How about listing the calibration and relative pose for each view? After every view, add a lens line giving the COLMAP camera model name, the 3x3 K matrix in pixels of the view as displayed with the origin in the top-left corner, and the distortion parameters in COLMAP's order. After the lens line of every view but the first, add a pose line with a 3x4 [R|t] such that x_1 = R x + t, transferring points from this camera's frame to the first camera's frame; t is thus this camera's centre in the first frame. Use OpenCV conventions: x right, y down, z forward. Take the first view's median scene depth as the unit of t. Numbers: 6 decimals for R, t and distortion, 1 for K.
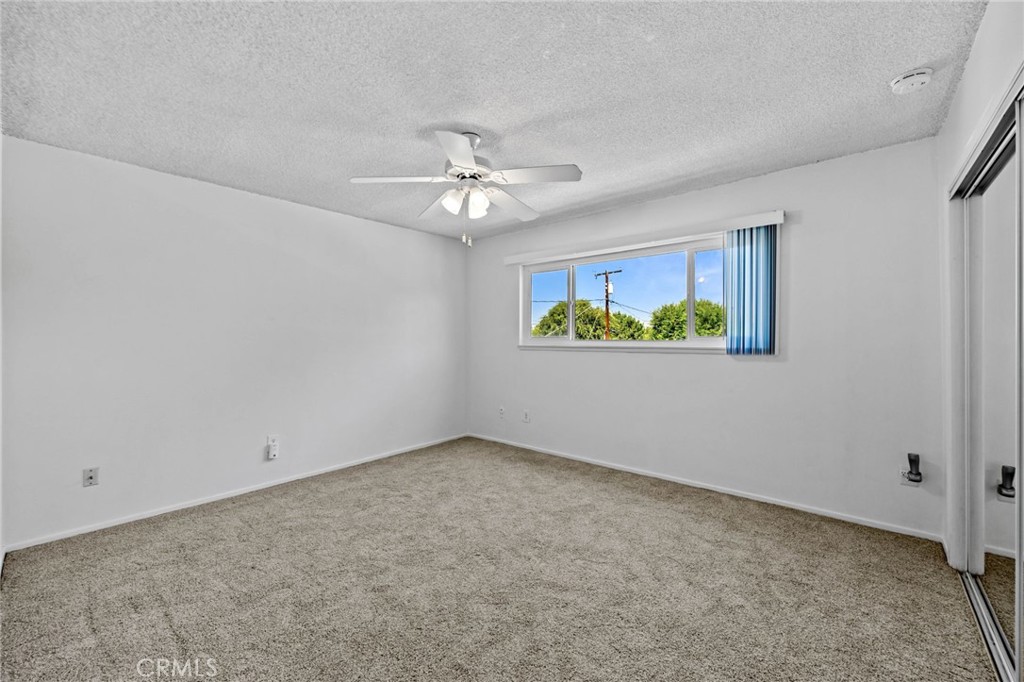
lens RADIAL K [[413.3, 0, 505.2], [0, 413.3, 341.7], [0, 0, 1]] dist [-0.009467, -0.000527]
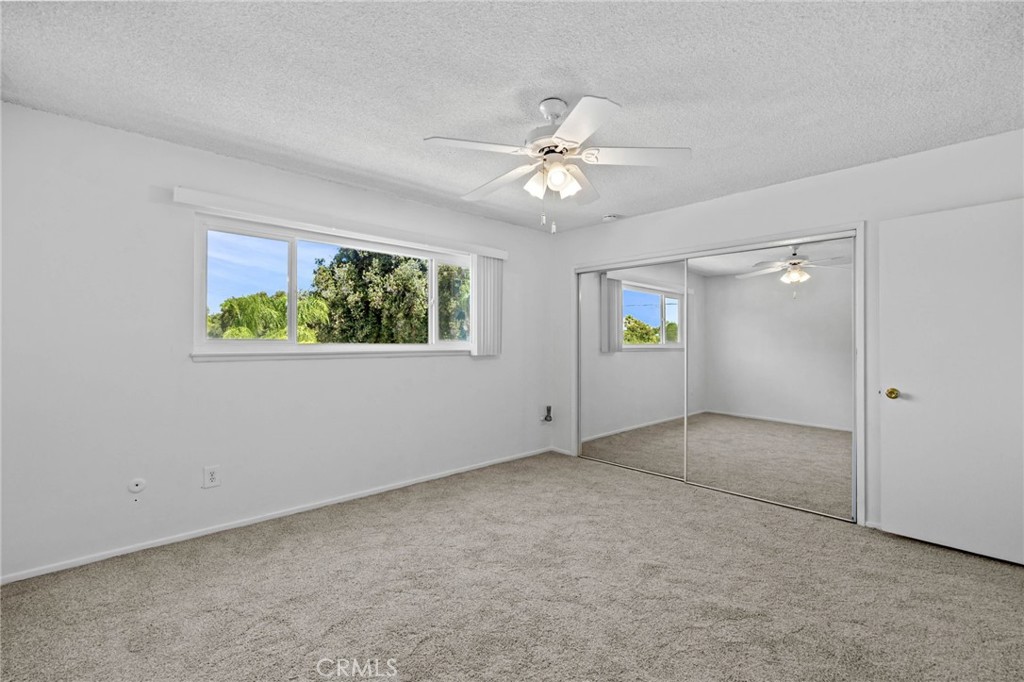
lens RADIAL K [[455.4, 0, 506.1], [0, 455.4, 339.8], [0, 0, 1]] dist [-0.023947, -0.000652]
pose [[0.075436, 0.005961, 0.997133, -0.738493], [0.006116, 0.999961, -0.006441, -0.004629], [-0.997132, 0.006584, 0.075397, 0.742707]]
